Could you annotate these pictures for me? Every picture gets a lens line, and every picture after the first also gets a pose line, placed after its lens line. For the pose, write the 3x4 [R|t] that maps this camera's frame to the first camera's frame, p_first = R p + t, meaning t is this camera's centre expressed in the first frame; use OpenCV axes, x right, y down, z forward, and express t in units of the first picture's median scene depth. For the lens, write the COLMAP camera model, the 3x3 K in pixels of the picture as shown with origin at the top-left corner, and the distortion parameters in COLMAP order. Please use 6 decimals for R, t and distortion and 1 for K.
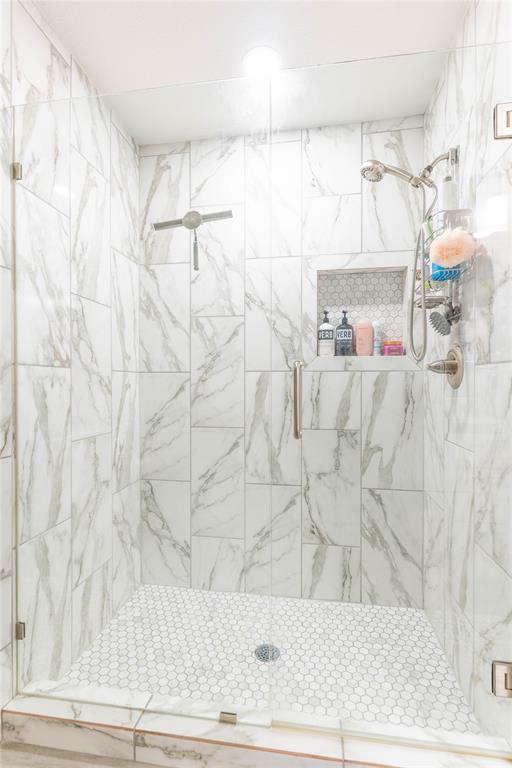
lens RADIAL K [[363.6, 0, 282.7], [0, 363.6, 384.9], [0, 0, 1]] dist [0.001529, -0.001097]
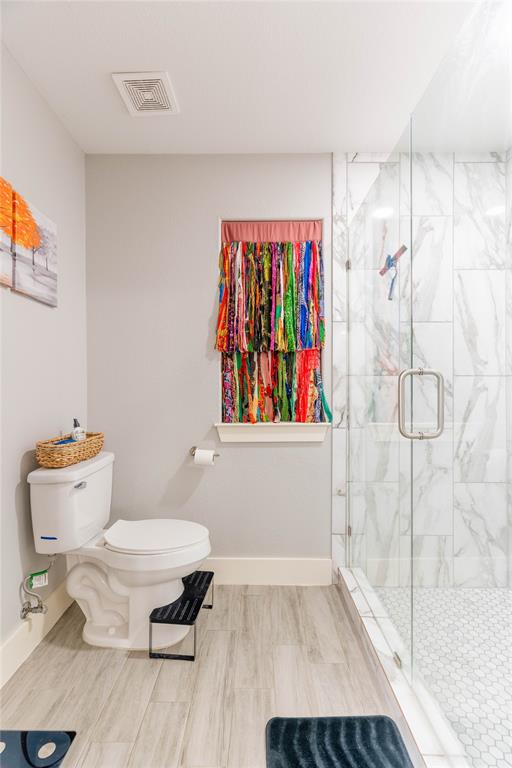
lens RADIAL K [[363.6, 0, 255.4], [0, 363.6, 385.0], [0, 0, 1]] dist [0.001529, -0.001097]
pose [[0.146260, 0.001964, -0.989244, 0.744079], [-0.006042, 0.999981, 0.001092, -0.008714], [0.989228, 0.005818, 0.146269, 0.252113]]
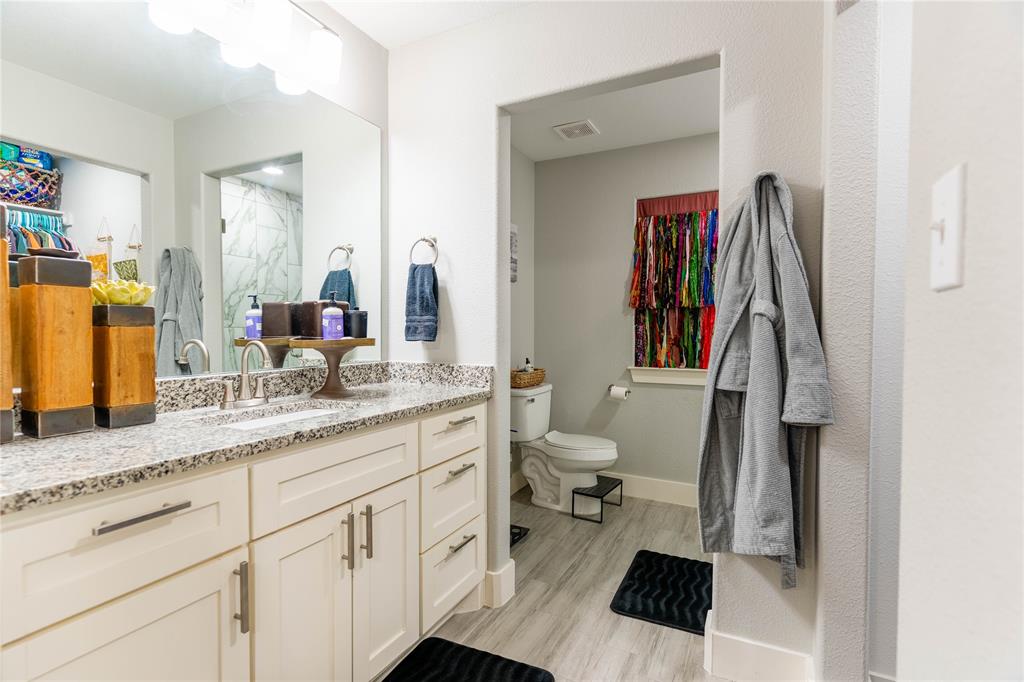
lens RADIAL K [[484.9, 0, 512.0], [0, 484.9, 338.6], [0, 0, 1]] dist [0.001529, -0.001097]
pose [[-0.308528, 0.016356, -0.951075, 1.701484], [-0.013887, 0.999668, 0.021697, -0.034394], [0.951114, 0.019902, -0.308199, 0.485402]]
